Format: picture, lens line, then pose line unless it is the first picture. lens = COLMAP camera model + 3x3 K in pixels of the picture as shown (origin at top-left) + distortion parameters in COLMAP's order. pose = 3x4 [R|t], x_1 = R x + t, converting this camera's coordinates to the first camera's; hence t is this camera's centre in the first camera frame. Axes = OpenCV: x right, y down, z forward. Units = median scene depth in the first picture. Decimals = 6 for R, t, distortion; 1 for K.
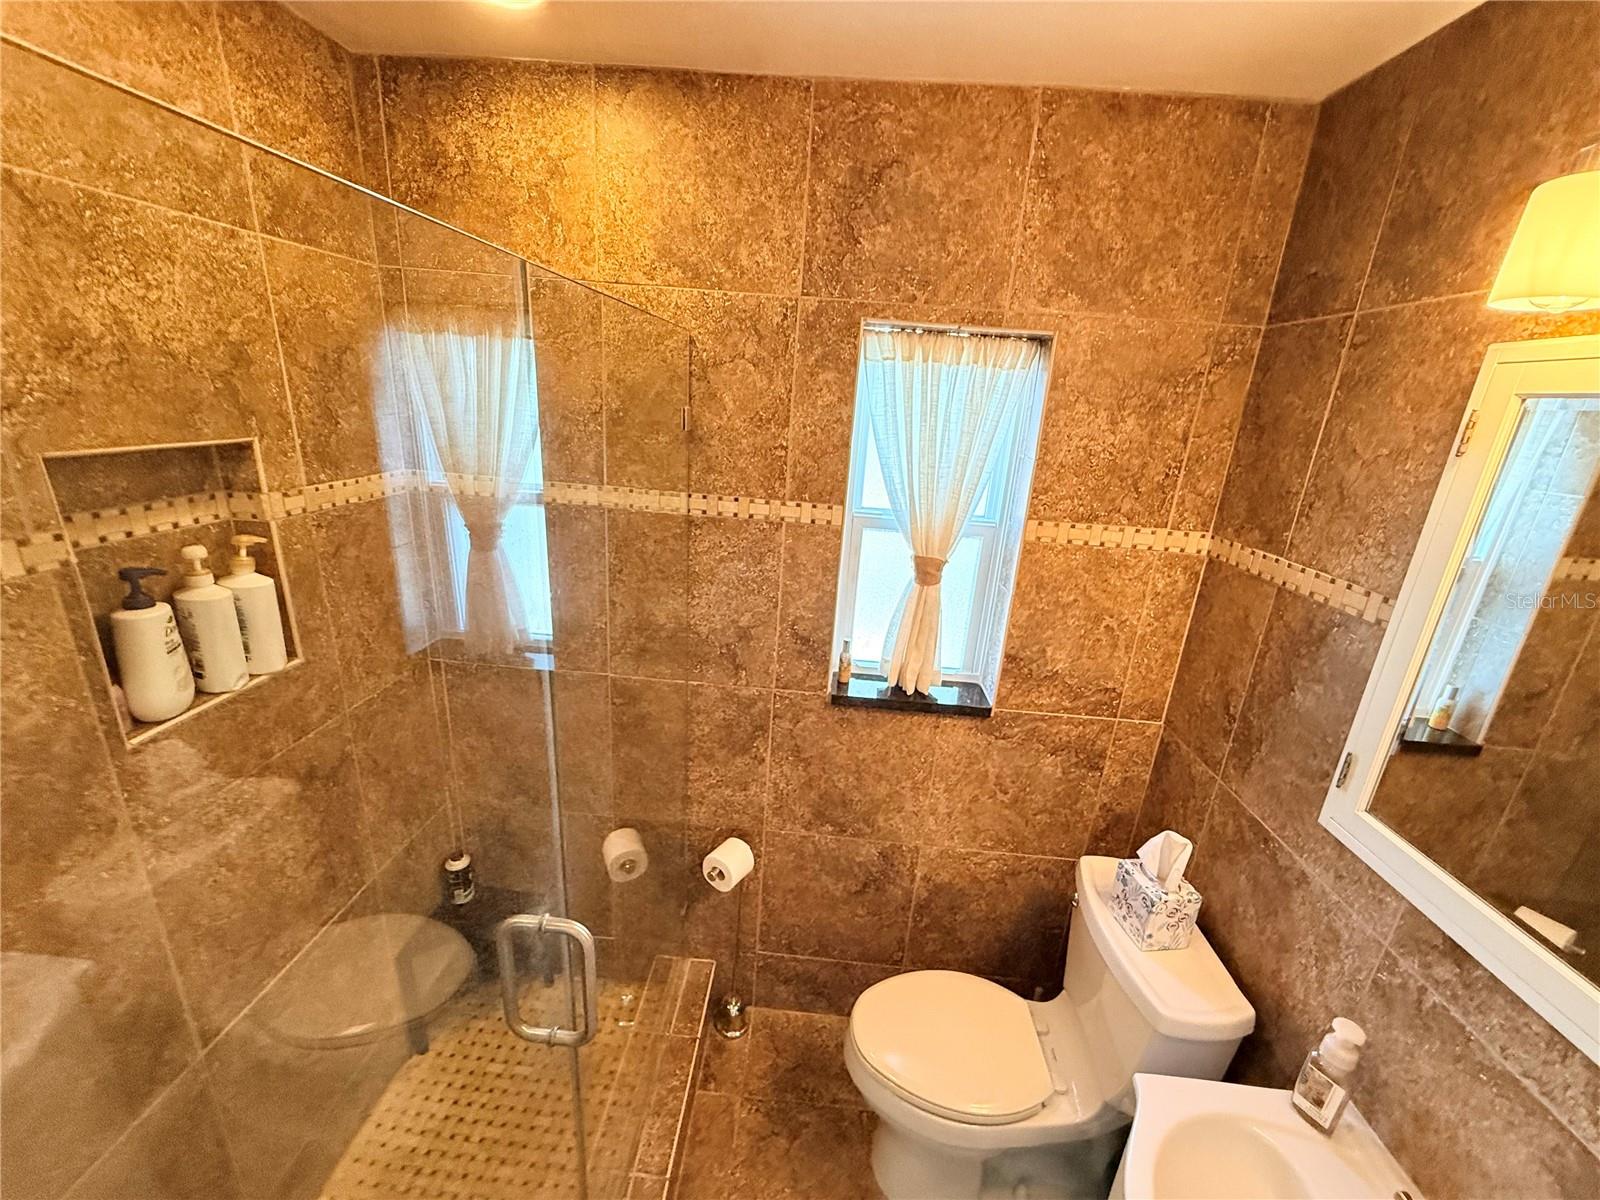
lens RADIAL K [[640.3, 0, 804.2], [0, 640.3, 600.8], [0, 0, 1]] dist [-0.000192, 0.000512]
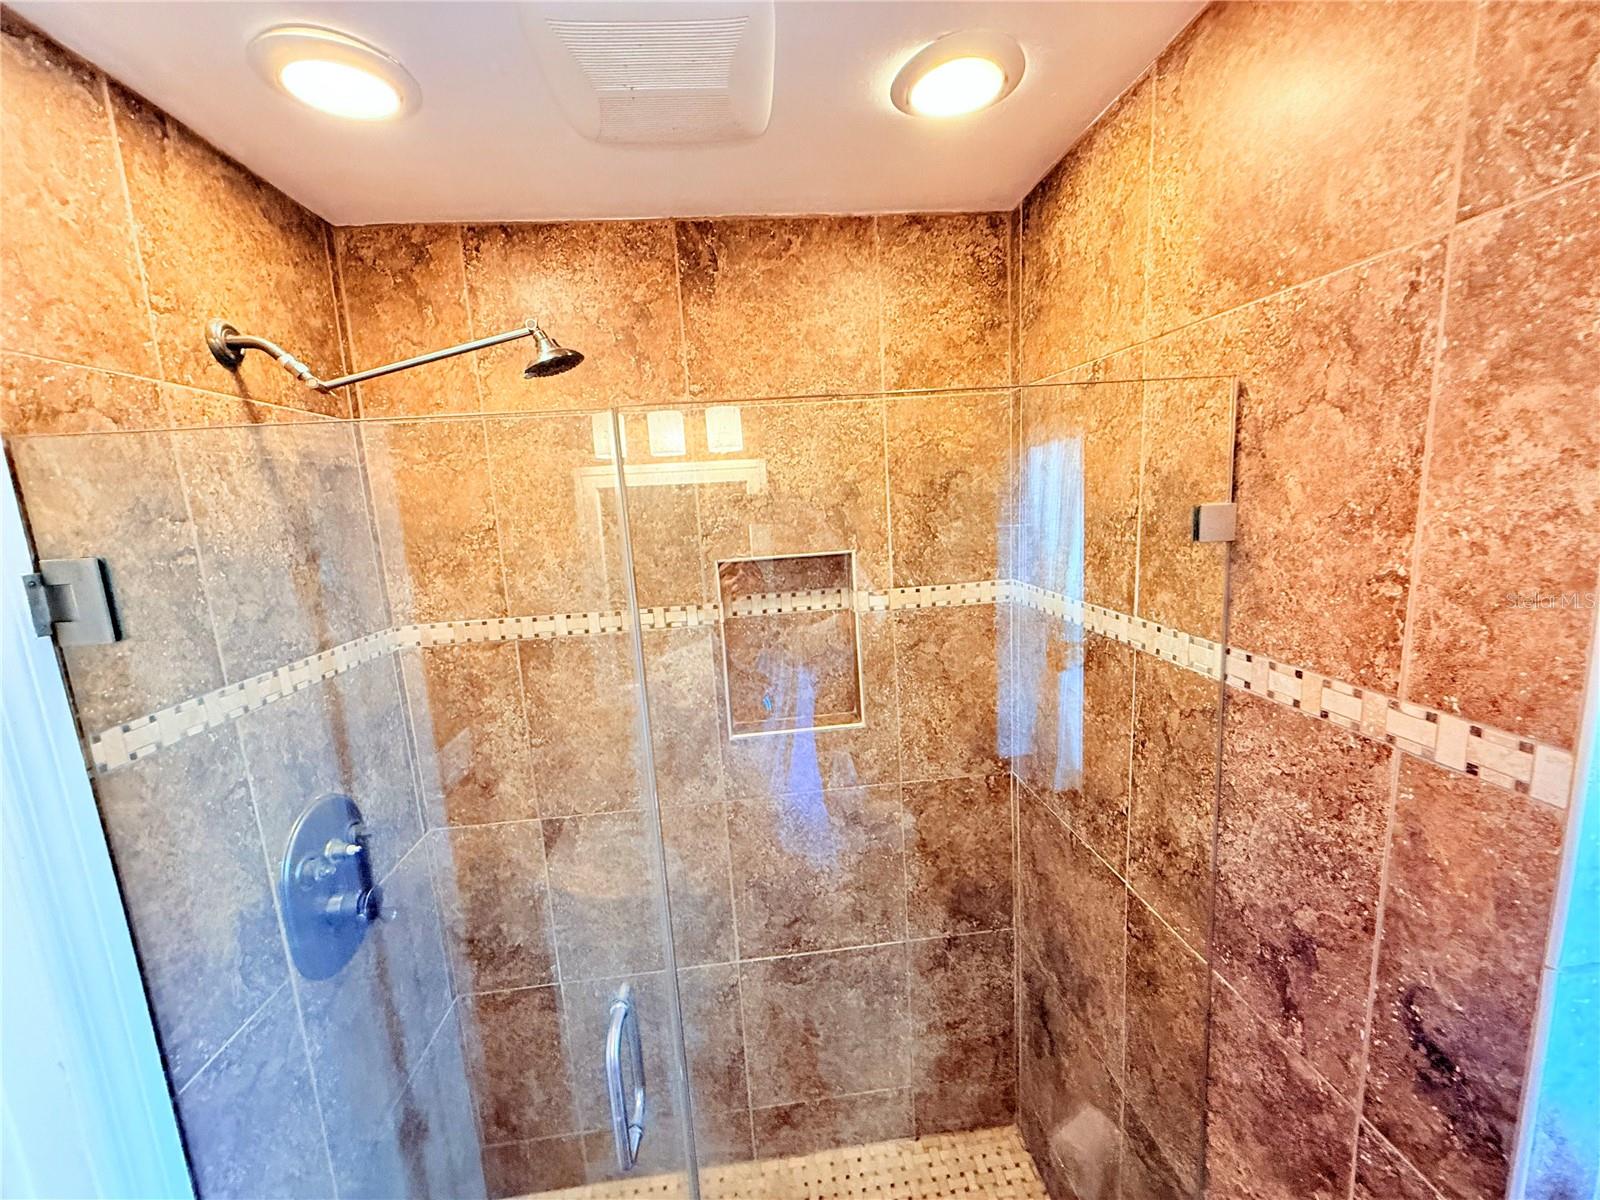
lens RADIAL K [[637.3, 0, 795.9], [0, 637.3, 598.7], [0, 0, 1]] dist [0.000052, -0.000264]
pose [[0.144550, 0.085482, -0.985798, 0.331482], [-0.237140, 0.970221, 0.049359, -0.149096], [0.960661, 0.226638, 0.160517, 0.535052]]
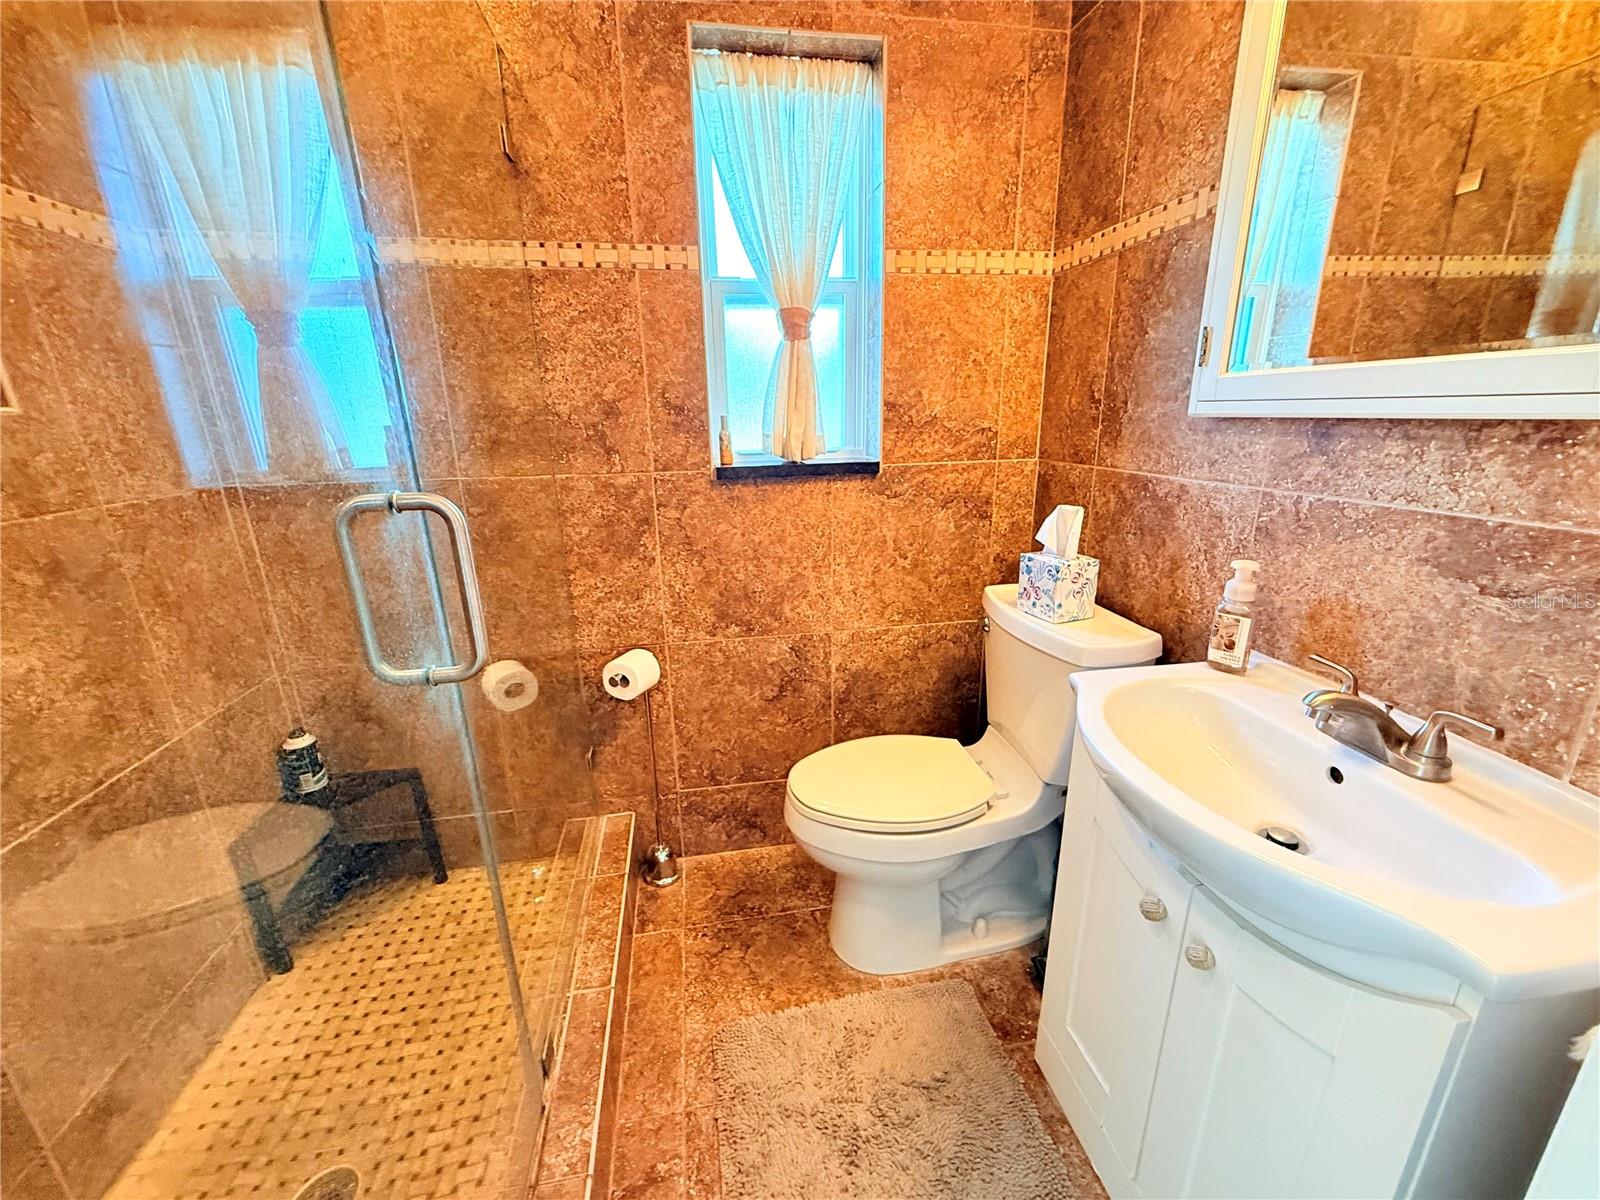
lens RADIAL K [[640.3, 0, 804.2], [0, 640.3, 600.8], [0, 0, 1]] dist [-0.000192, 0.000512]
pose [[0.970093, -0.147118, 0.193072, -0.046165], [0.149777, 0.988720, 0.000834, 0.393660], [-0.191016, 0.028109, 0.981184, 0.063335]]
